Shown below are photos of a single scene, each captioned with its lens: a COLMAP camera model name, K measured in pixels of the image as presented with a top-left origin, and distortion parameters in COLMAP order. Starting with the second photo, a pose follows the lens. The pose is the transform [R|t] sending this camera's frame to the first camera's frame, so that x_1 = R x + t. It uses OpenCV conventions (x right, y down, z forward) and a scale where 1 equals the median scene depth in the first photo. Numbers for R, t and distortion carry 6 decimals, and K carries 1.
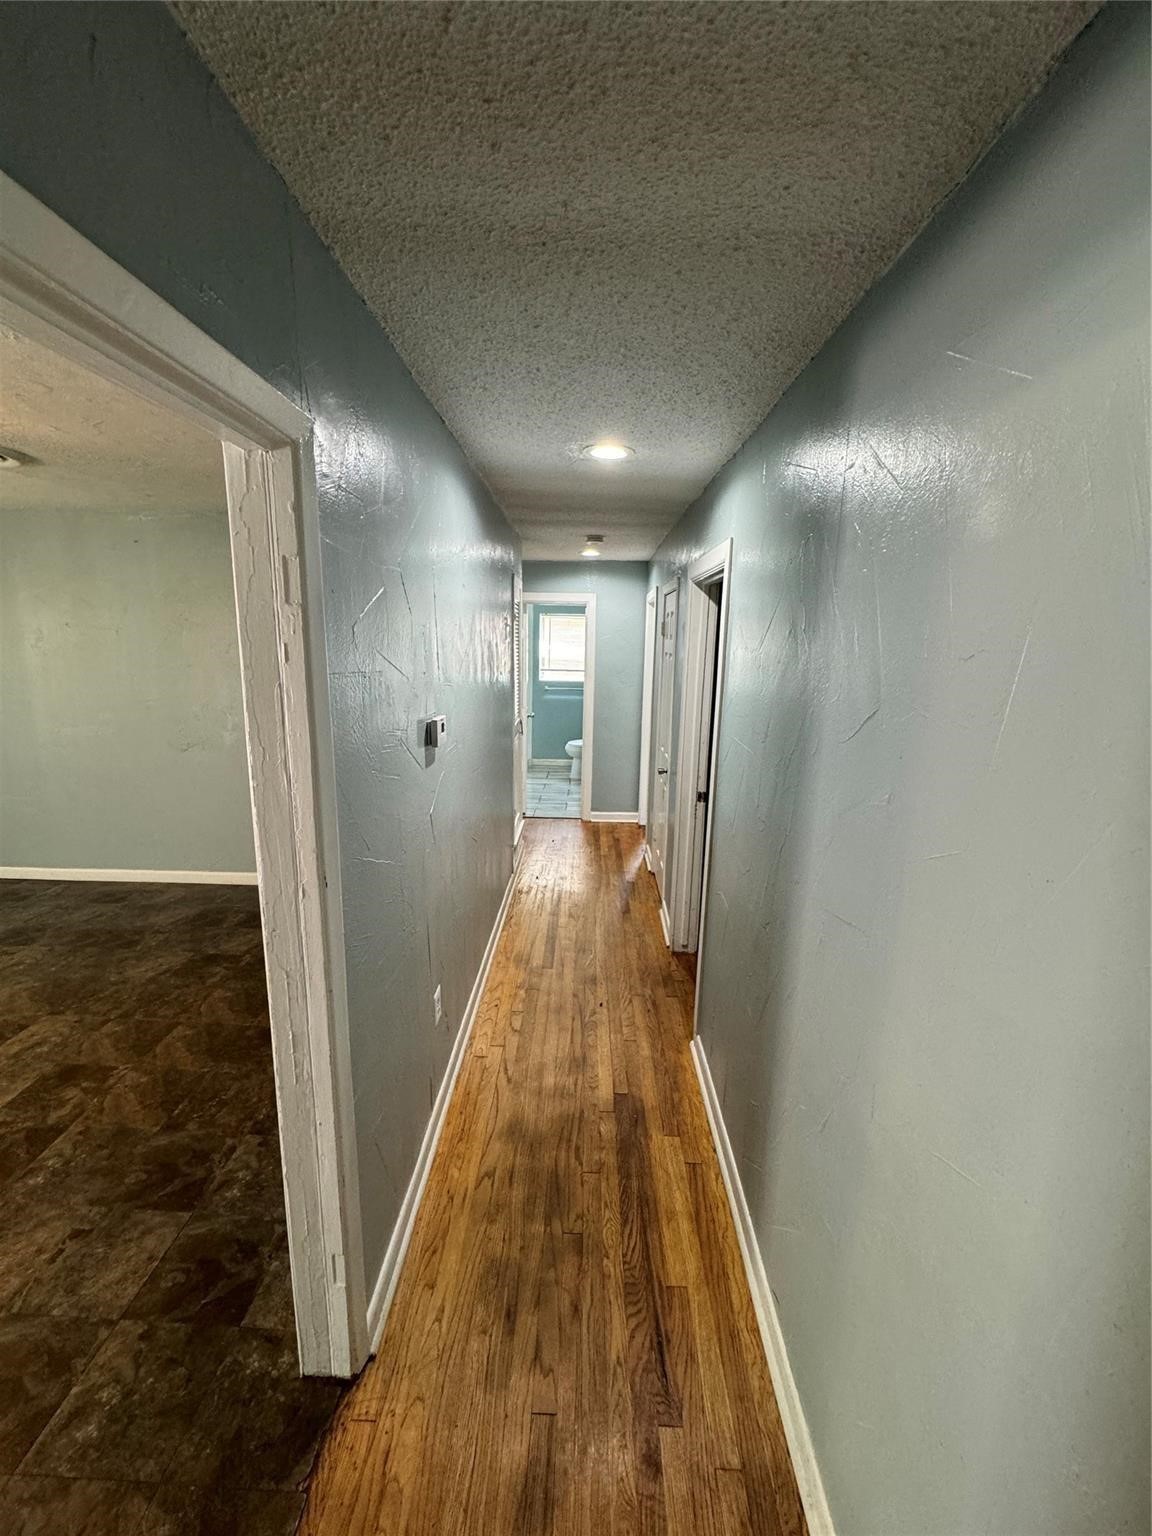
lens RADIAL K [[640.1, 0, 576.0], [0, 640.1, 768.0], [0, 0, 1]] dist [0.000736, -0.000068]
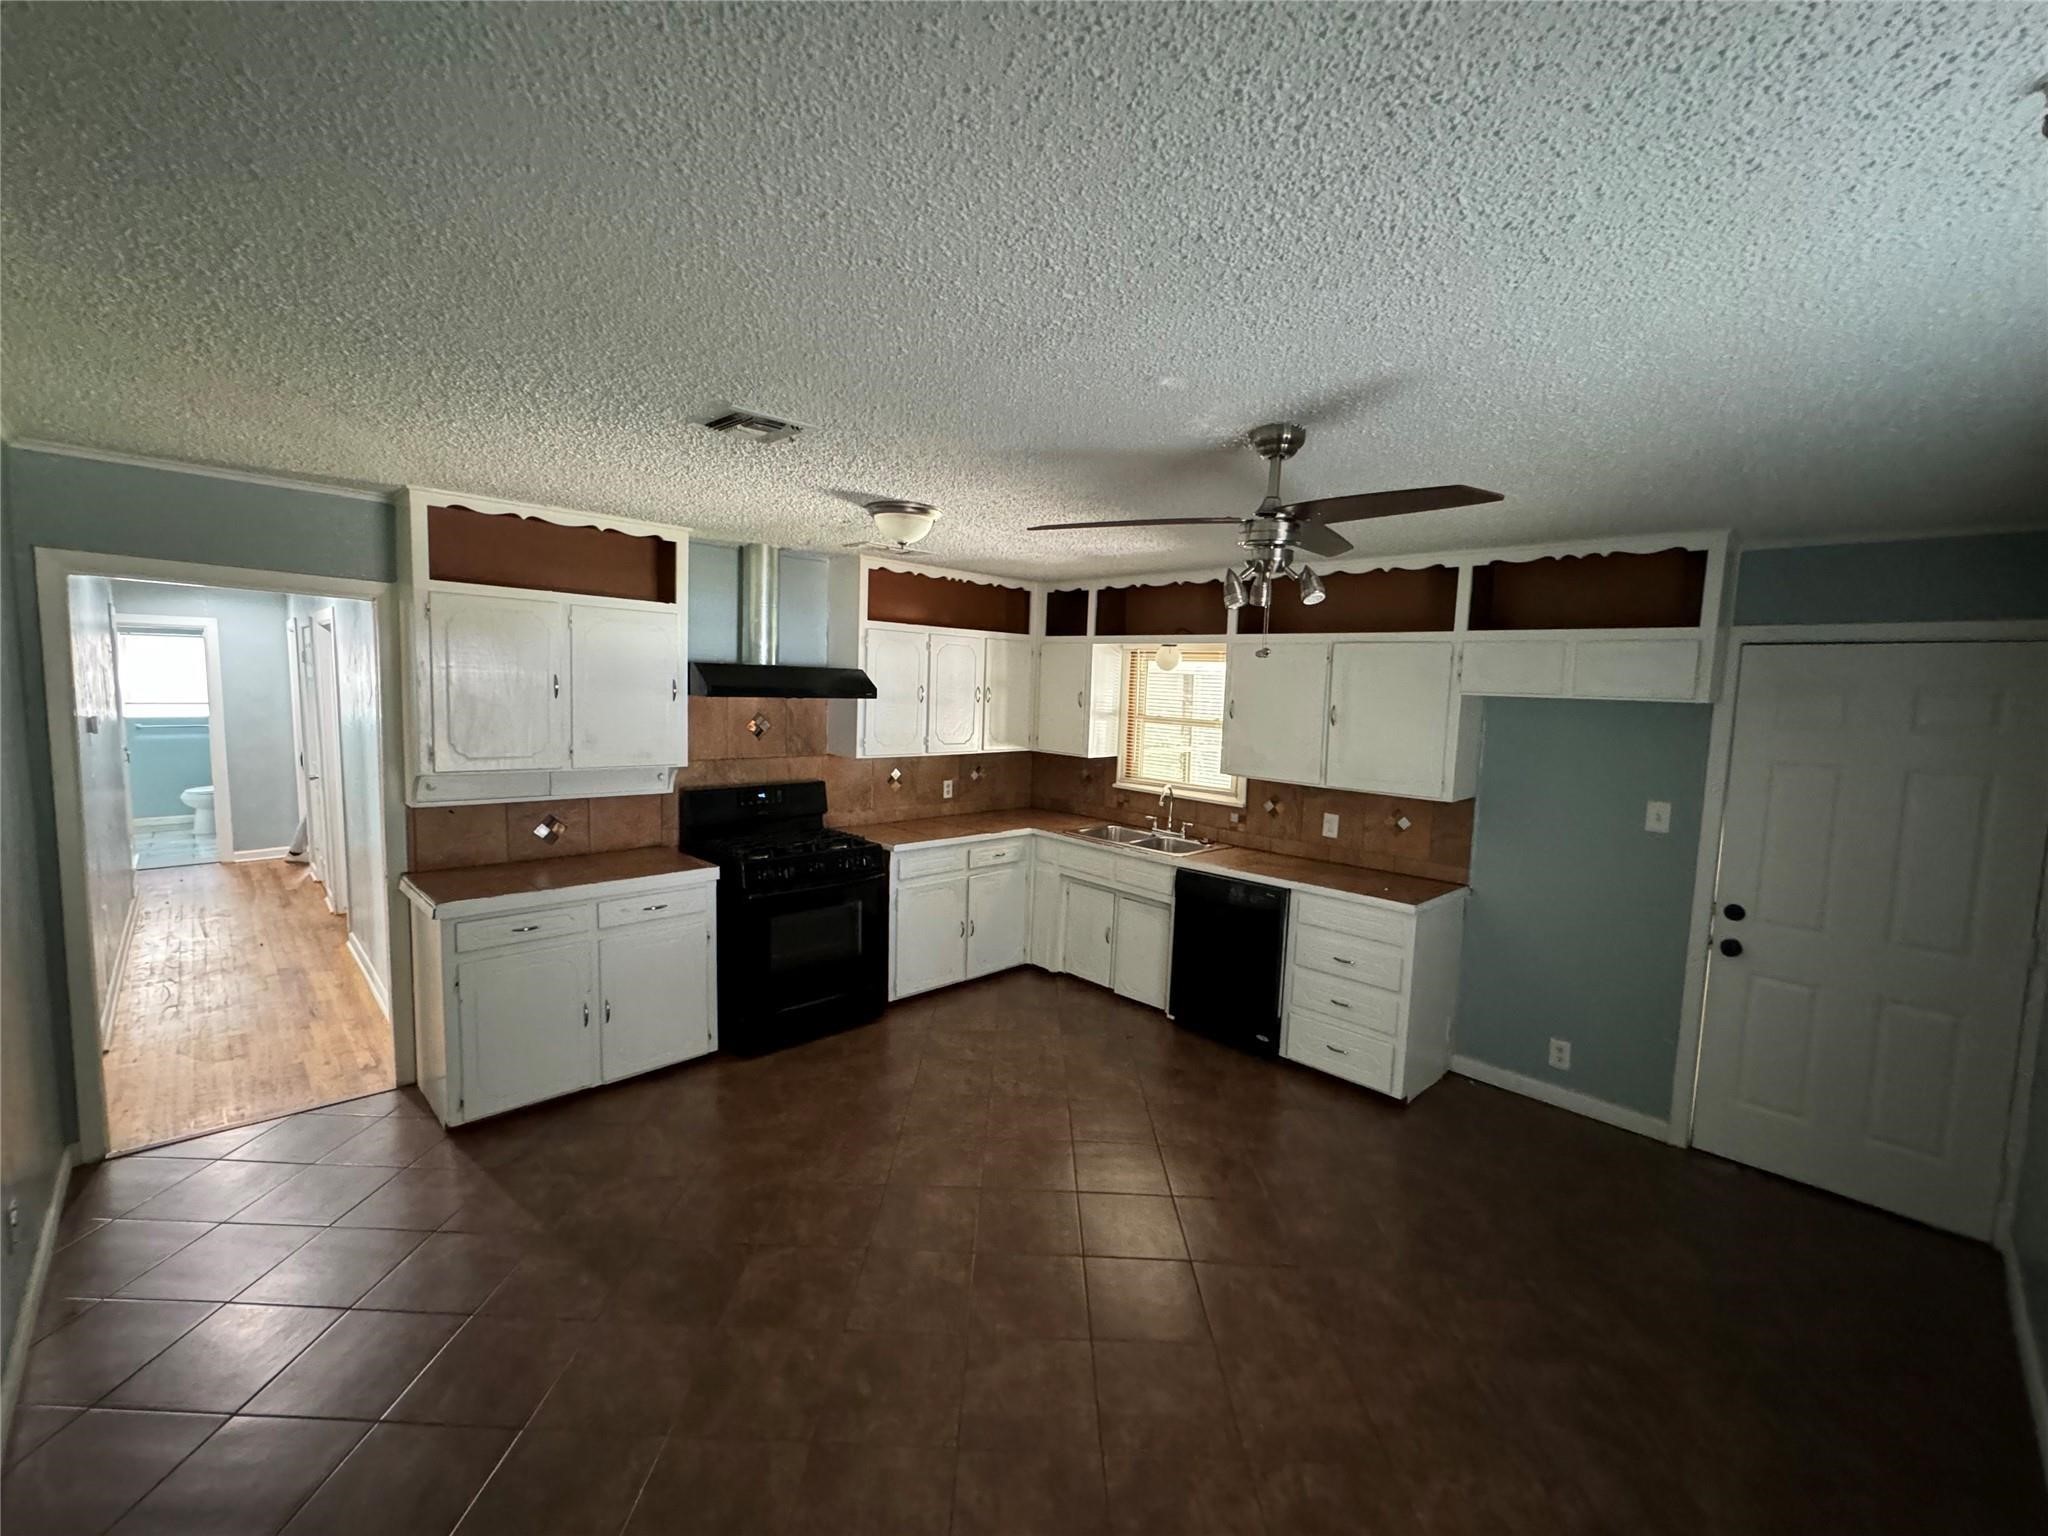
lens RADIAL K [[853.4, 0, 1024.0], [0, 853.4, 768.0], [0, 0, 1]] dist [0.000736, -0.000068]
pose [[0.705451, -0.074046, 0.704880, -0.035381], [0.129606, 0.991235, -0.025585, 0.142285], [-0.696807, 0.109406, 0.708865, -0.730659]]
